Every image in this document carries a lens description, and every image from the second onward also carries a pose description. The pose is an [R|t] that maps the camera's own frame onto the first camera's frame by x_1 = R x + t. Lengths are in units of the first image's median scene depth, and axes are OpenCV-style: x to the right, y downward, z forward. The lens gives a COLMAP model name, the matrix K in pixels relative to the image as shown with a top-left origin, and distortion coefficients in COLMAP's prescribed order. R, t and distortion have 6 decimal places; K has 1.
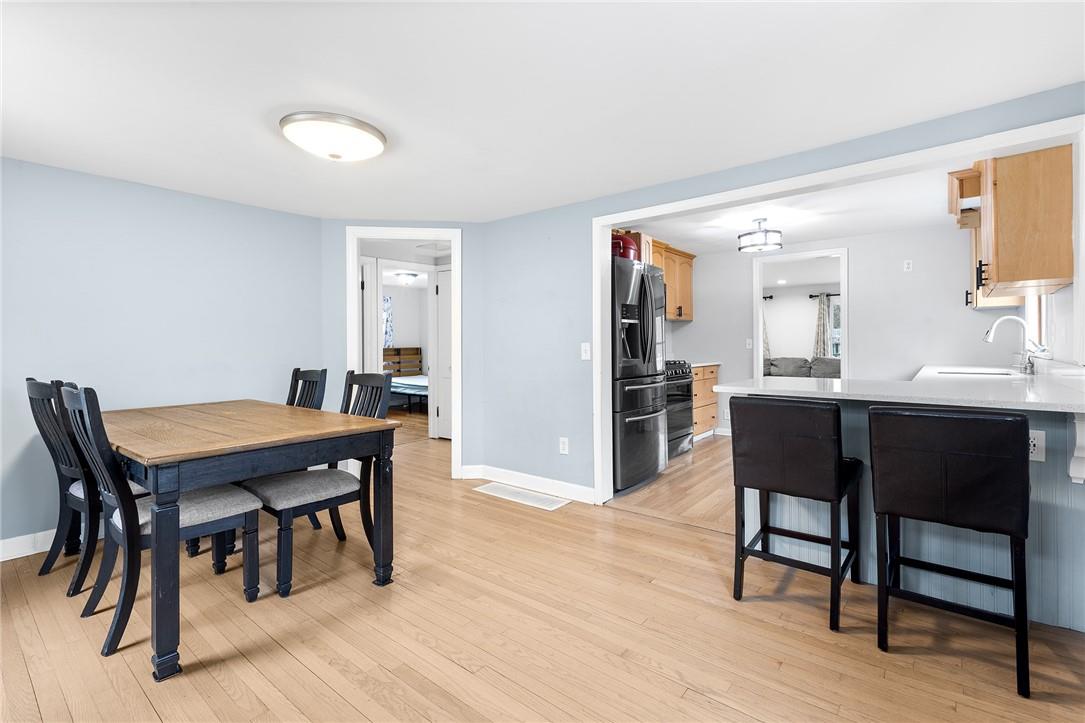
lens RADIAL K [[495.2, 0, 549.2], [0, 495.2, 346.3], [0, 0, 1]] dist [-0.003532, -0.001083]
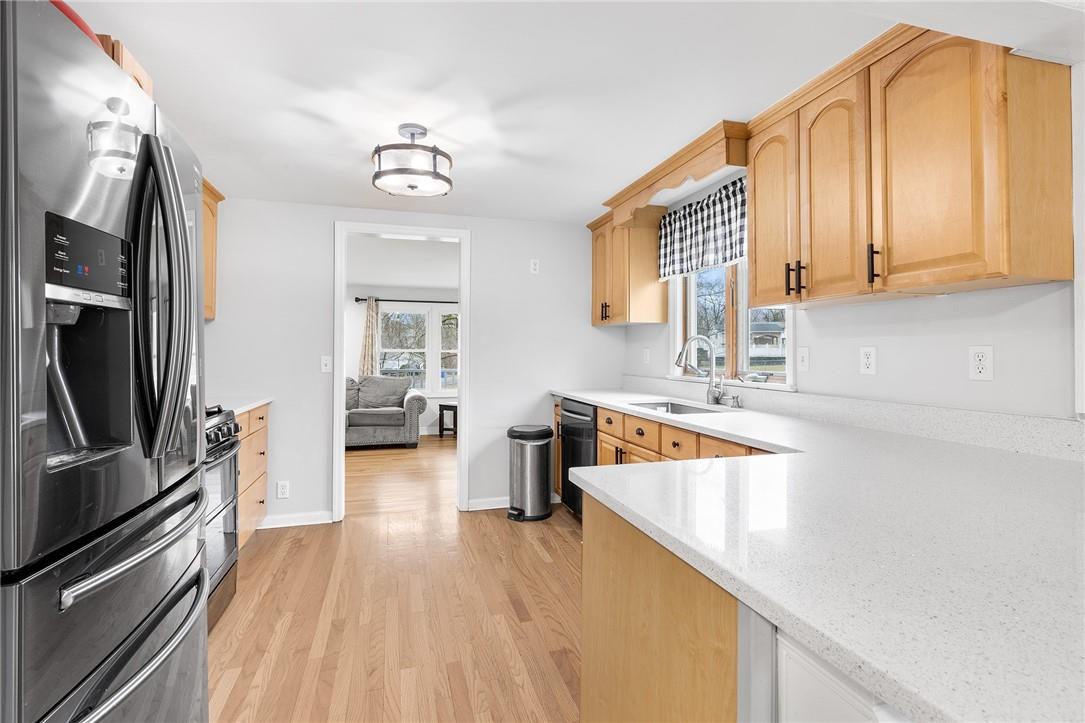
lens RADIAL K [[495.2, 0, 546.2], [0, 495.2, 347.2], [0, 0, 1]] dist [-0.003532, -0.001083]
pose [[0.557302, 0.016776, 0.830141, 0.079066], [-0.002182, 0.999822, -0.018740, -0.019855], [-0.830307, 0.008633, 0.557239, 0.608290]]
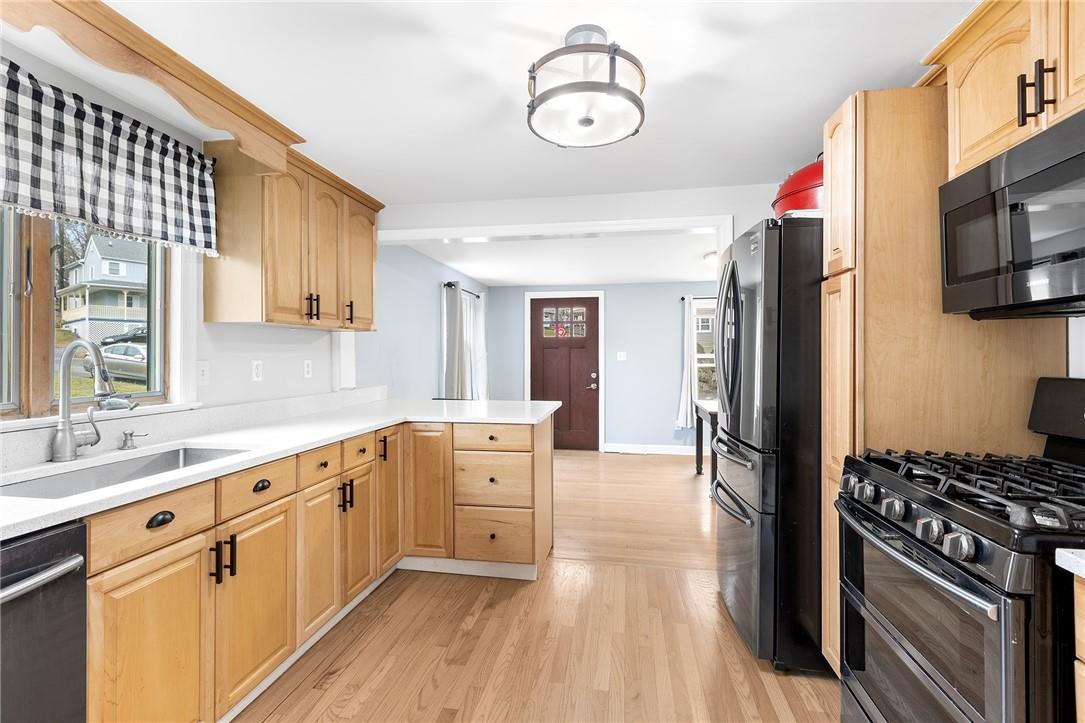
lens RADIAL K [[495.2, 0, 543.8], [0, 495.2, 354.6], [0, 0, 1]] dist [-0.003532, -0.001083]
pose [[-0.871138, 0.010791, -0.490919, 0.690606], [0.010877, 0.999937, 0.002679, -0.034961], [0.490917, -0.003006, -0.871201, 1.383151]]
